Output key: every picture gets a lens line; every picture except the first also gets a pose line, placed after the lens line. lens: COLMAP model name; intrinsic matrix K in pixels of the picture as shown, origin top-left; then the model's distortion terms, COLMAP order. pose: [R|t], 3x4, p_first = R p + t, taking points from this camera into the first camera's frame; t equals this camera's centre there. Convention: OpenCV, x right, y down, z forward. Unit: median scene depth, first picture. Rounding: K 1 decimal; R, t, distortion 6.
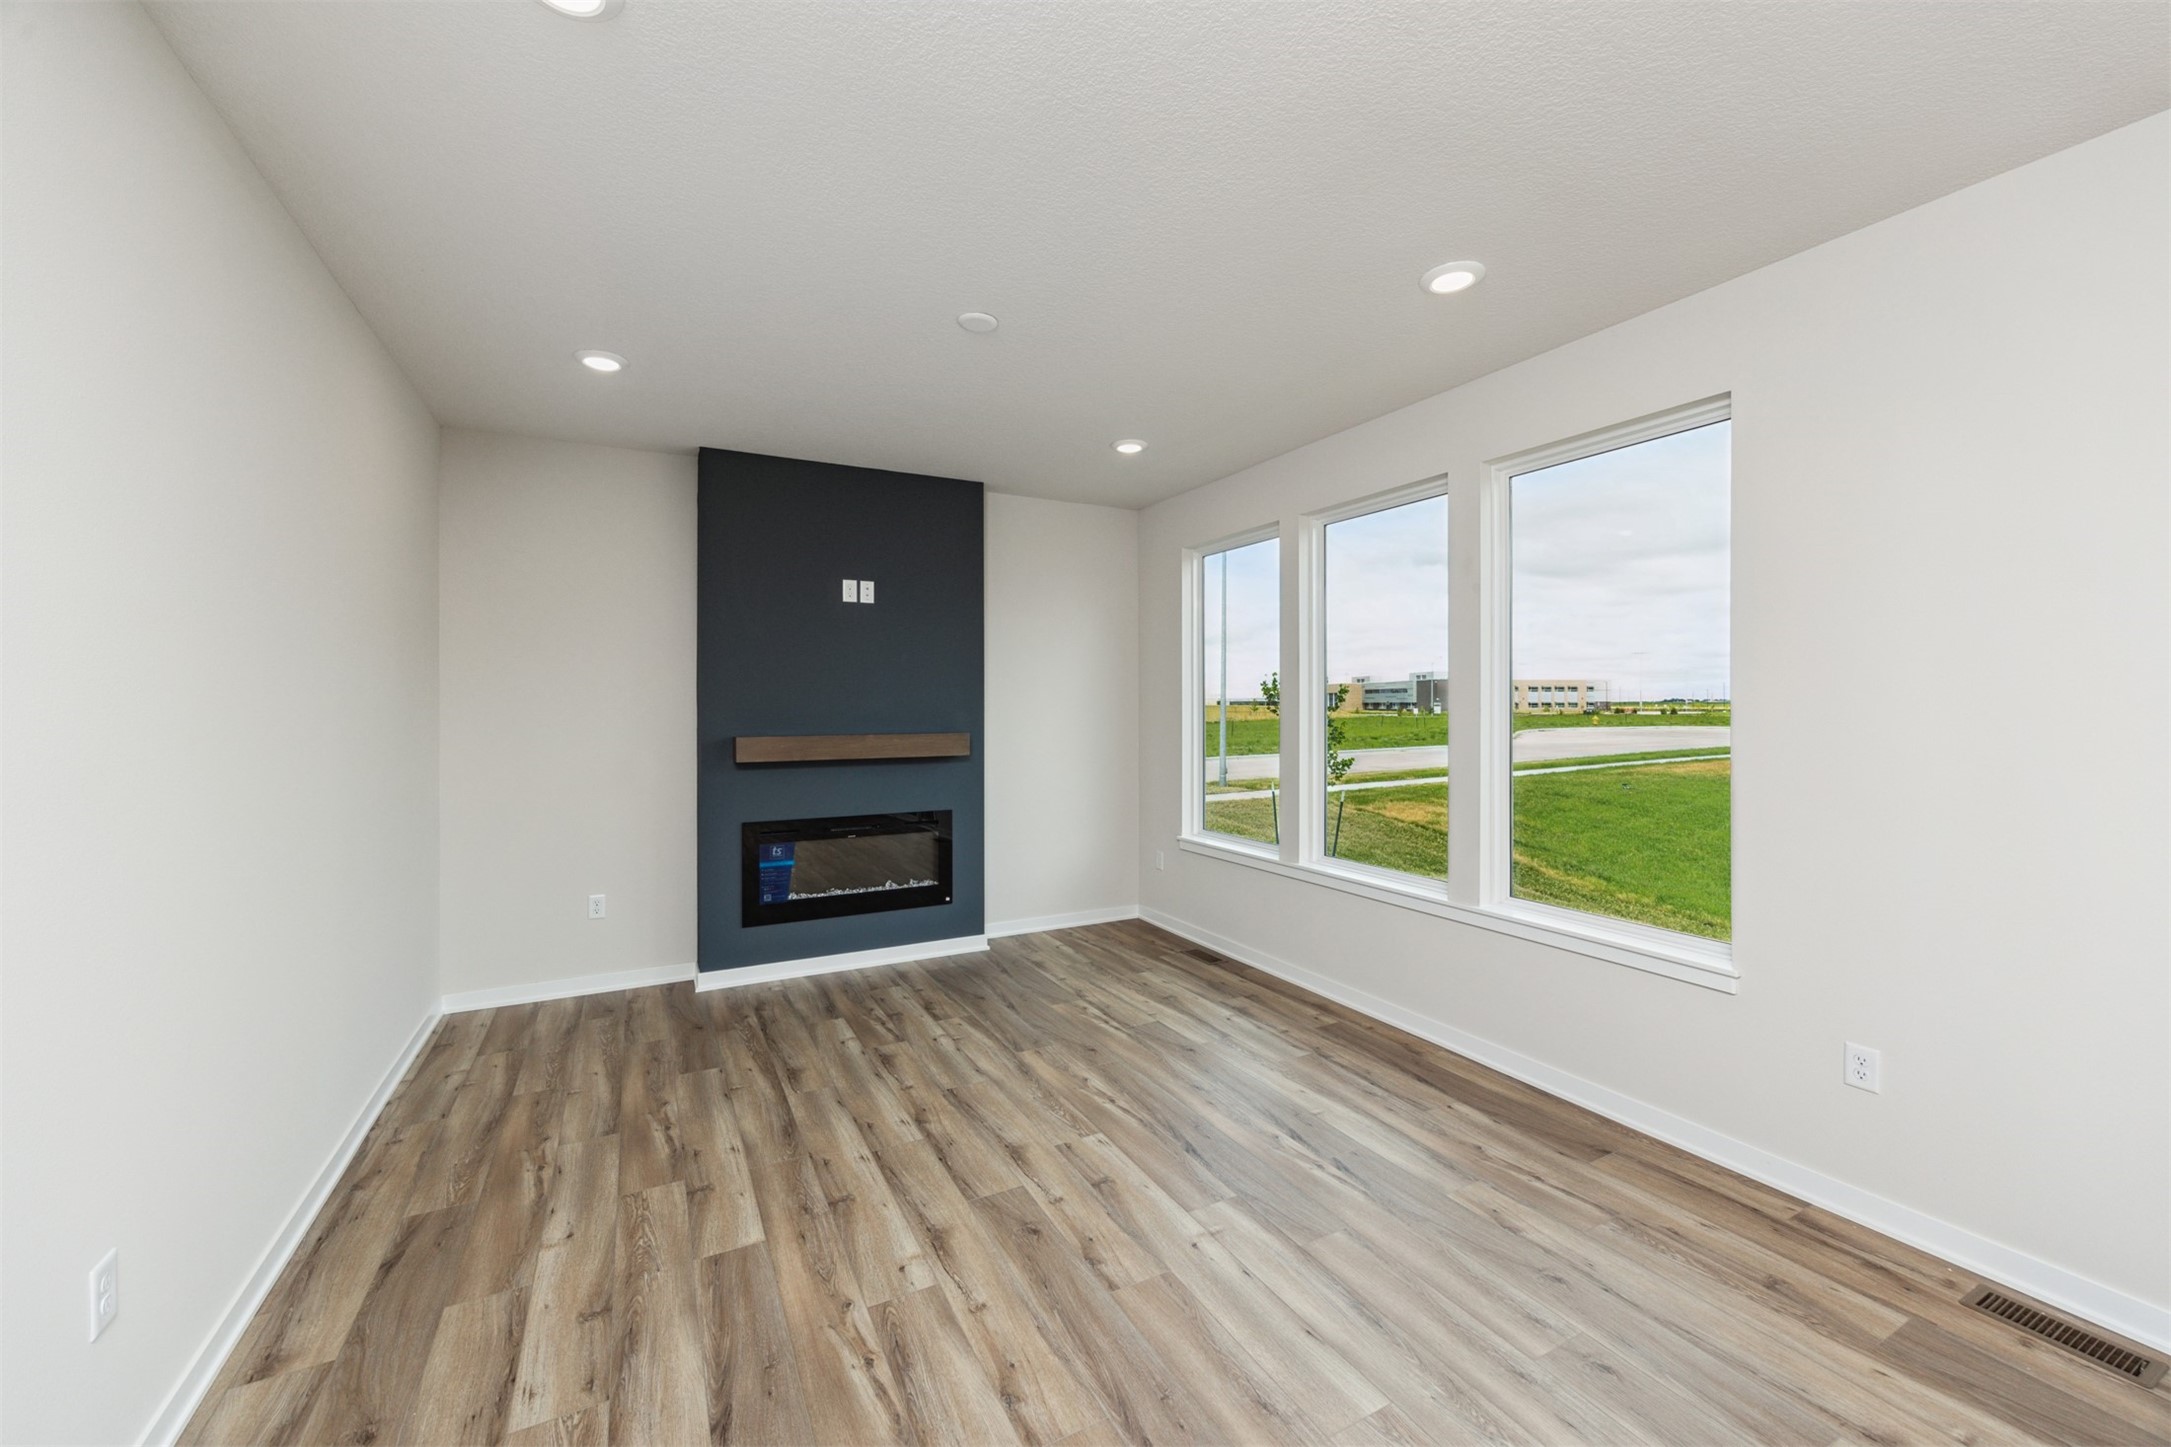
lens RADIAL K [[847.0, 0, 1085.2], [0, 847.0, 704.2], [0, 0, 1]] dist [-0.004779, -0.000128]
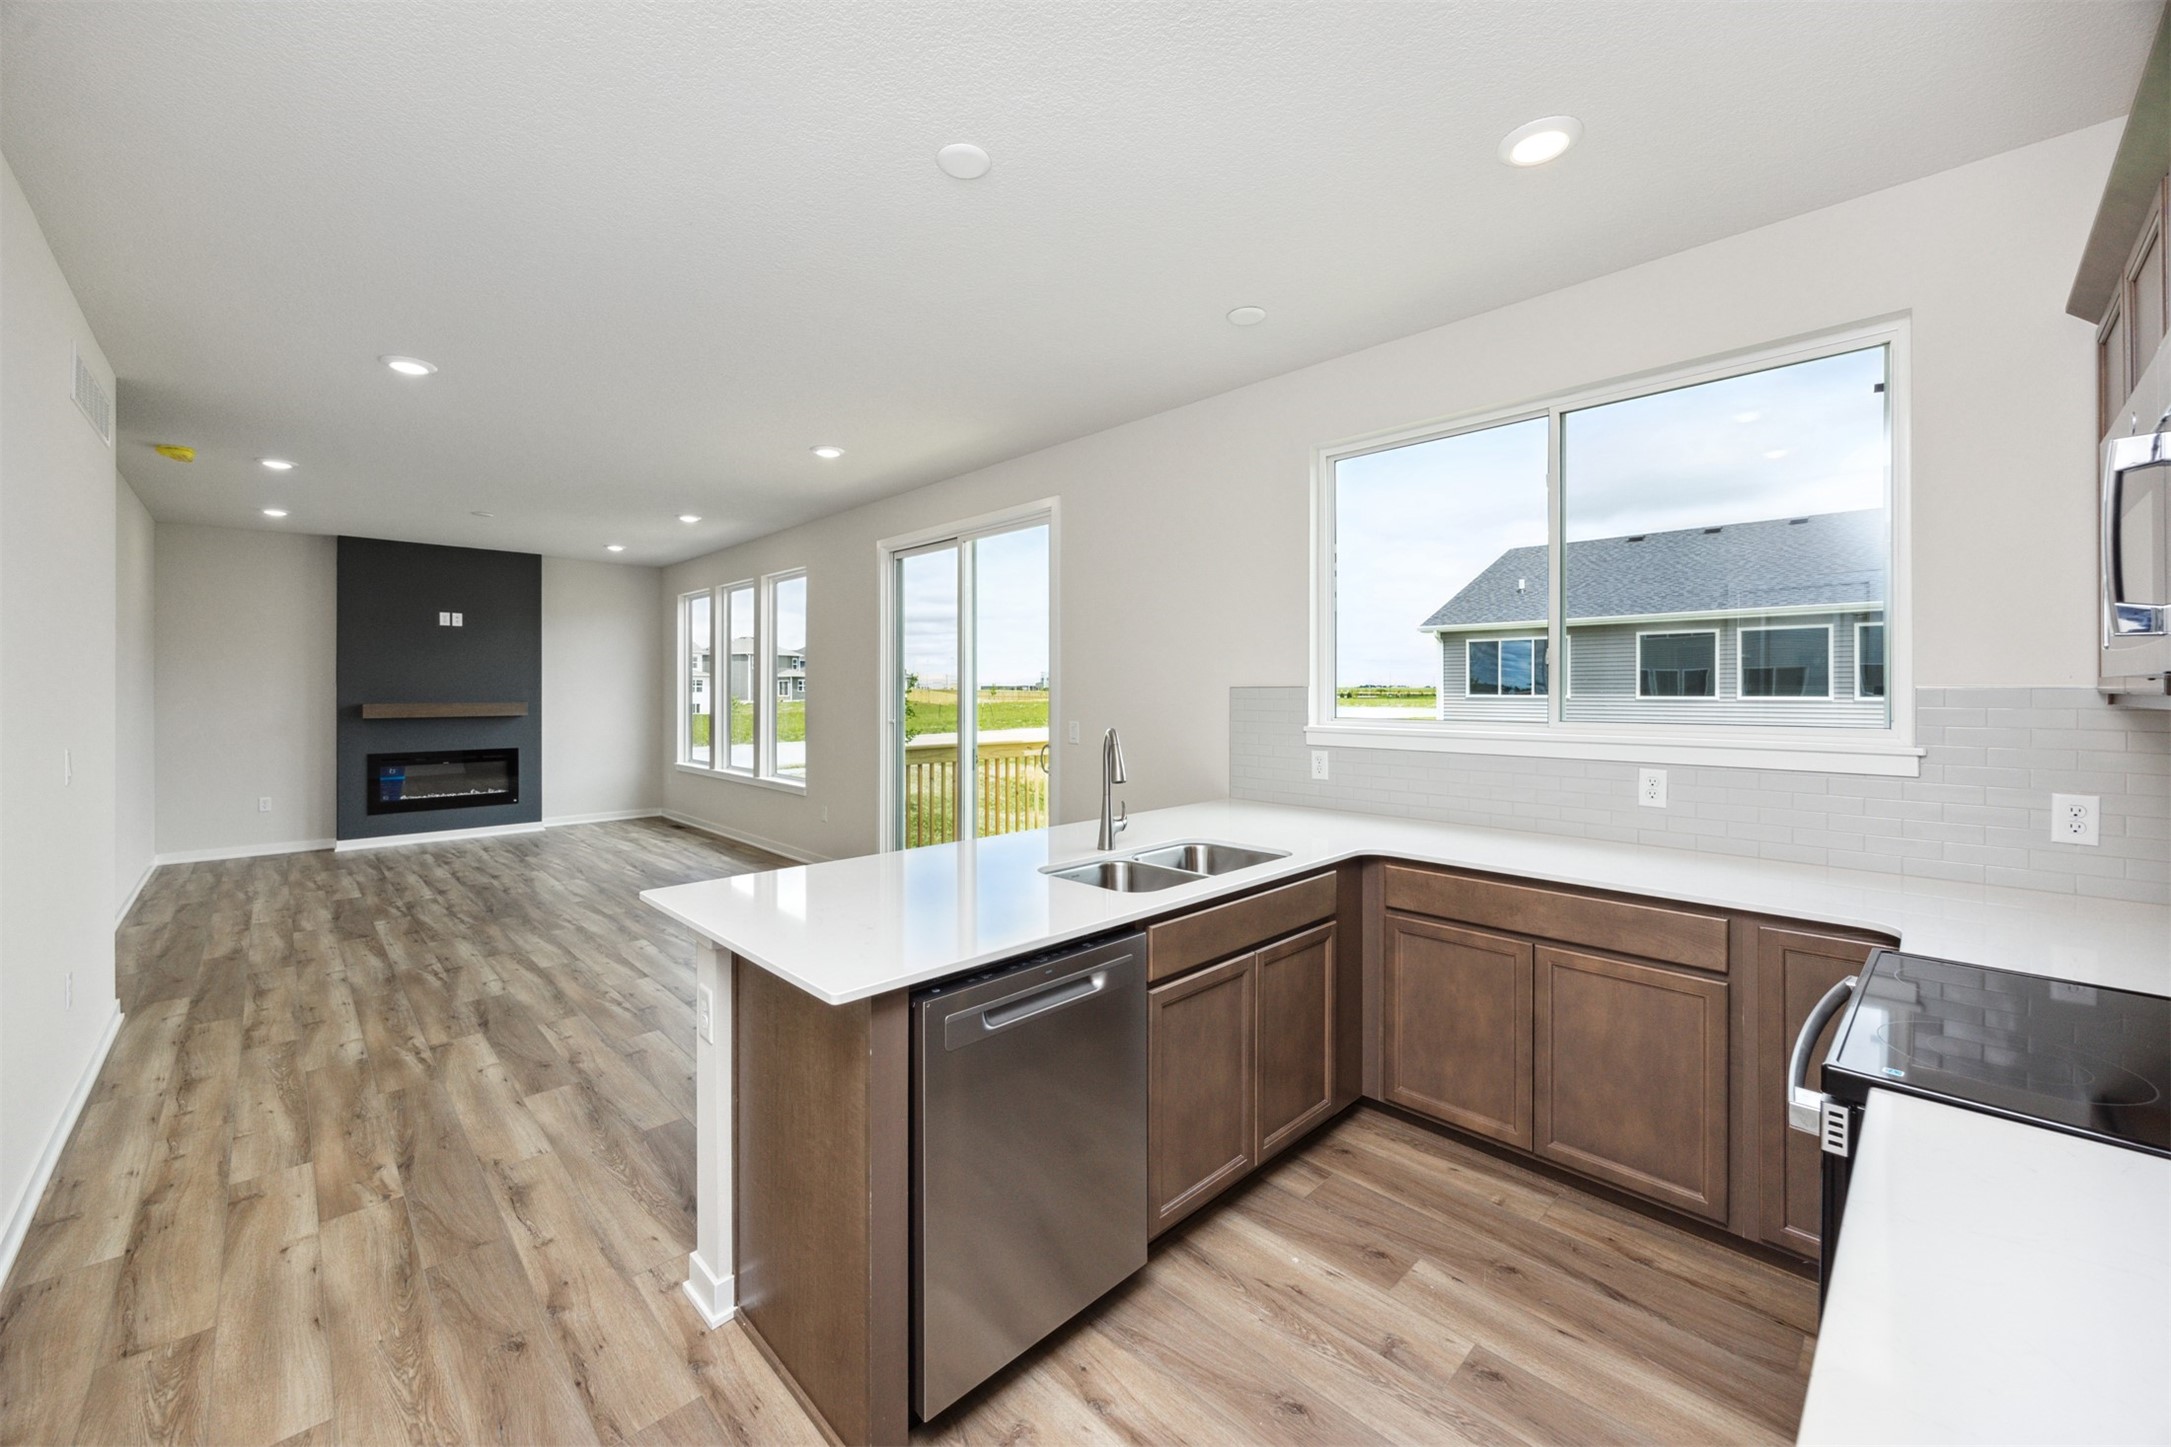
lens RADIAL K [[847.0, 0, 1086.2], [0, 847.0, 690.9], [0, 0, 1]] dist [-0.004779, -0.000128]
pose [[0.960607, 0.000307, 0.277909, 0.781745], [-0.000717, 0.999999, 0.001374, 0.011742], [-0.277908, -0.001519, 0.960606, -1.582070]]
